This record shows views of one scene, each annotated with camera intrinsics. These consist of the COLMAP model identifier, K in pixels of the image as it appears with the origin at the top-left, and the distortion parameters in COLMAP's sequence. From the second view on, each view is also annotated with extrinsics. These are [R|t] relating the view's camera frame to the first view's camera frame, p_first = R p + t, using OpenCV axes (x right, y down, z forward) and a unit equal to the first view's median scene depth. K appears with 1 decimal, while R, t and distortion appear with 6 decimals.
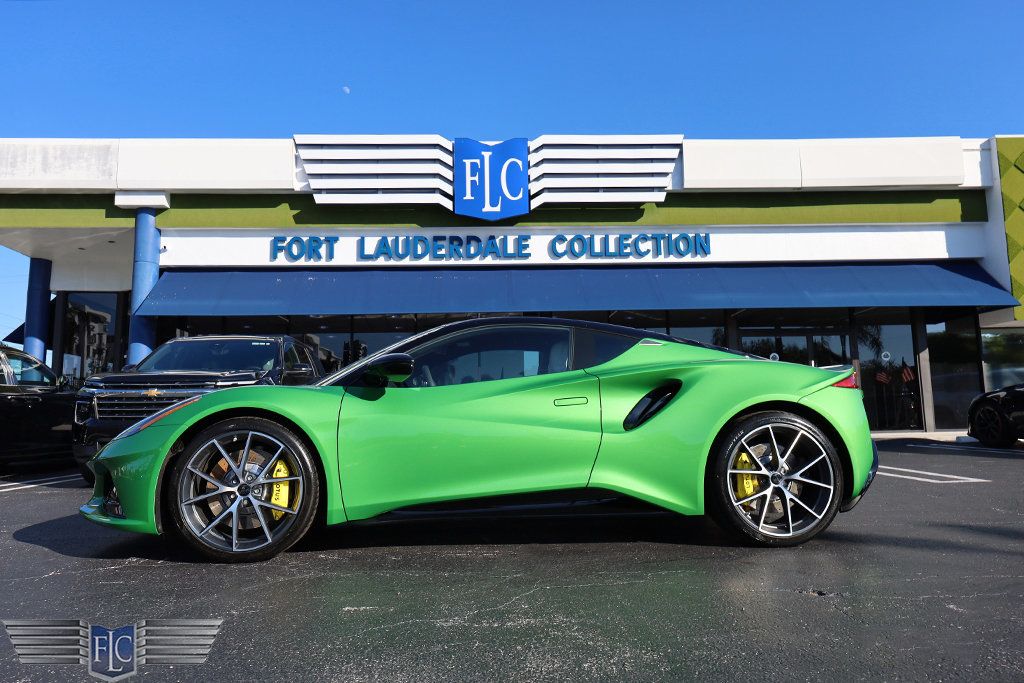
lens RADIAL K [[696.4, 0, 508.8], [0, 696.4, 338.8], [0, 0, 1]] dist [0.006868, -0.001812]
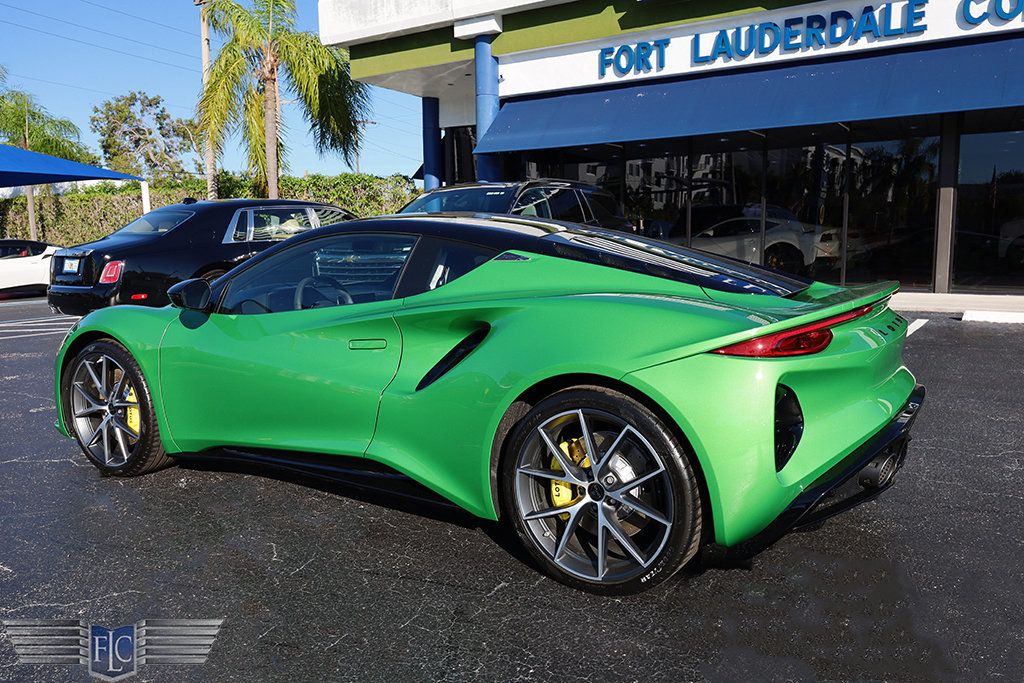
lens RADIAL K [[774.0, 0, 539.4], [0, 774.0, 341.5], [0, 0, 1]] dist [0.006341, -0.006041]
pose [[0.821785, 0.081973, -0.563870, 0.175117], [0.064307, 0.969932, 0.234726, -0.024187], [0.566157, -0.229155, 0.791805, 0.107236]]
